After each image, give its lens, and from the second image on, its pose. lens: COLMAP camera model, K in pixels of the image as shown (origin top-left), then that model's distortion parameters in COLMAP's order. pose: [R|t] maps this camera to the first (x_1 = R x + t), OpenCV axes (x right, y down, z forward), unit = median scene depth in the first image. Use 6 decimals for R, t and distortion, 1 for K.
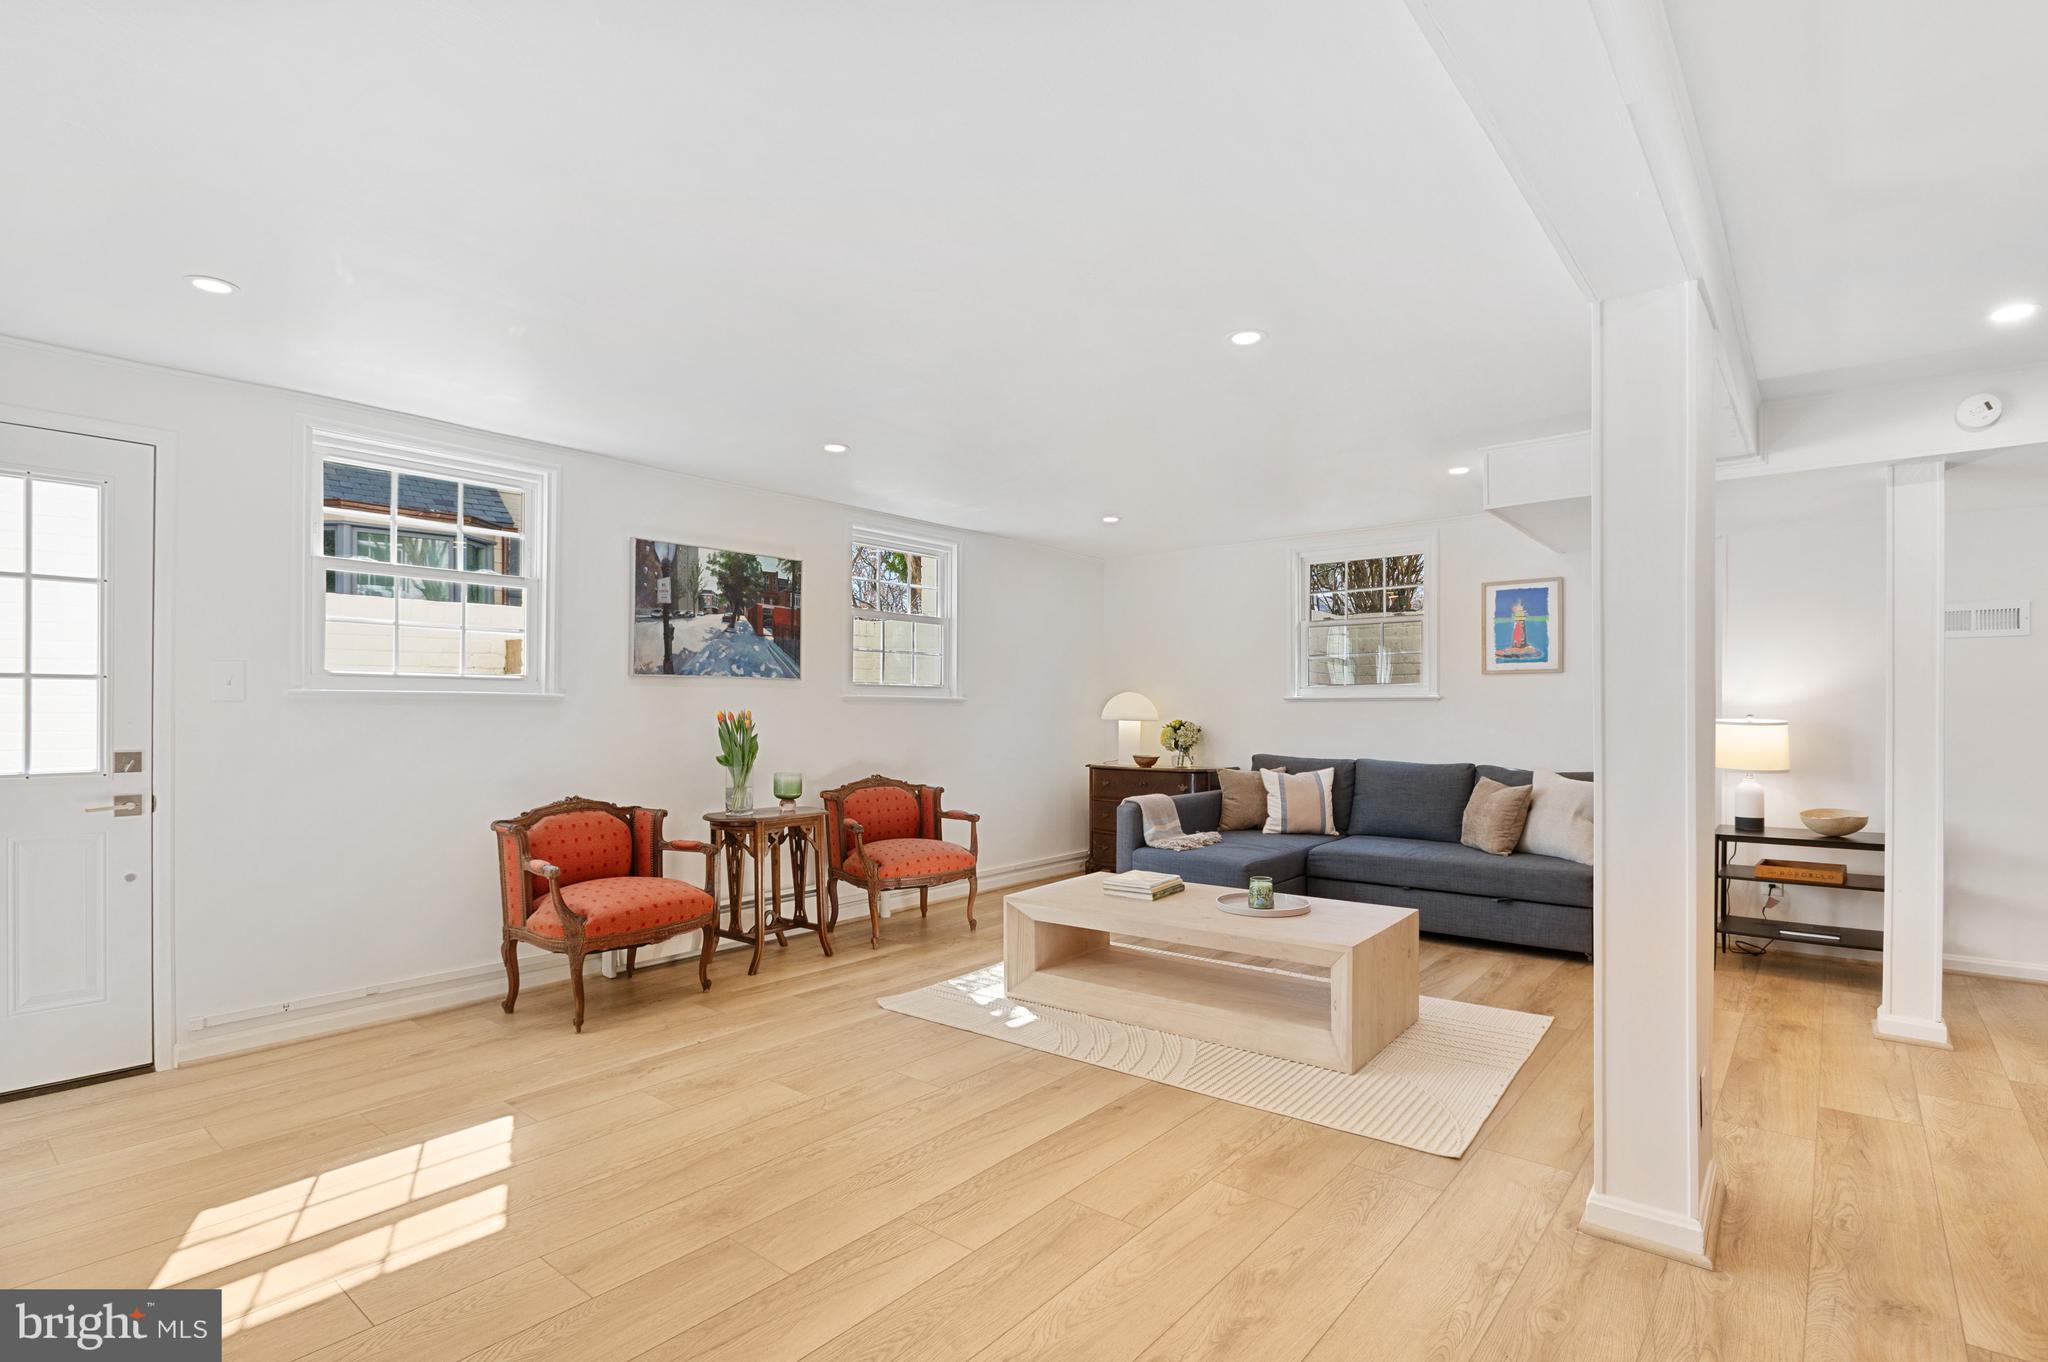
lens RADIAL K [[984.5, 0, 1026.2], [0, 984.5, 699.1], [0, 0, 1]] dist [0.004479, 0.000017]
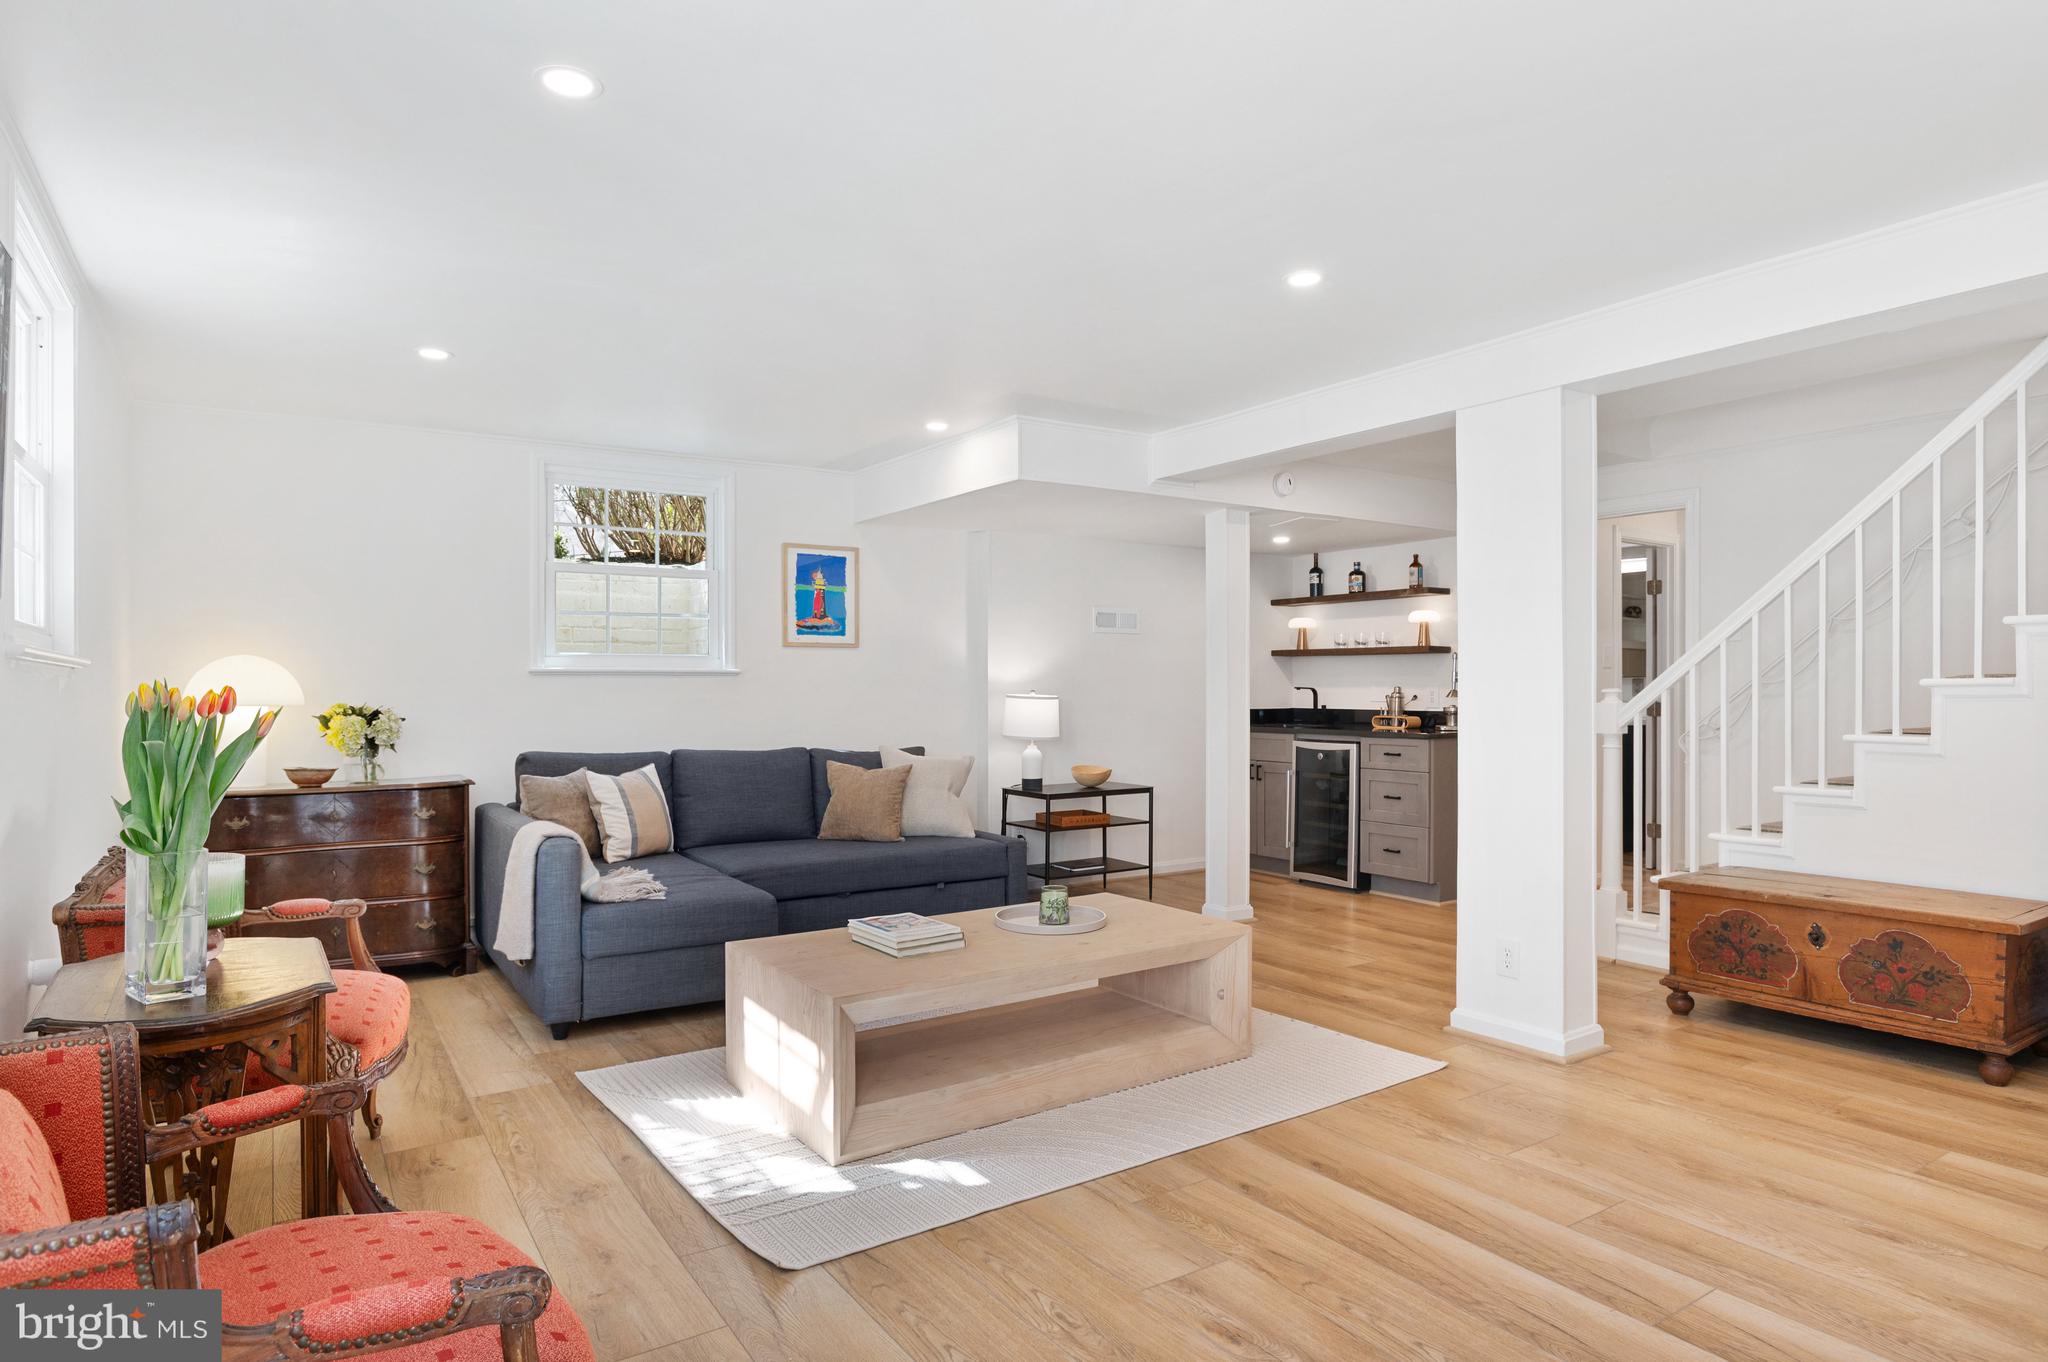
lens RADIAL K [[1156.8, 0, 1027.3], [0, 1156.8, 682.8], [0, 0, 1]] dist [-0.018930, 0.000335]
pose [[0.294583, 0.006873, 0.955601, -0.477793], [-0.007242, 0.999961, -0.004959, 0.011383], [-0.955598, -0.005459, 0.294622, 0.508416]]
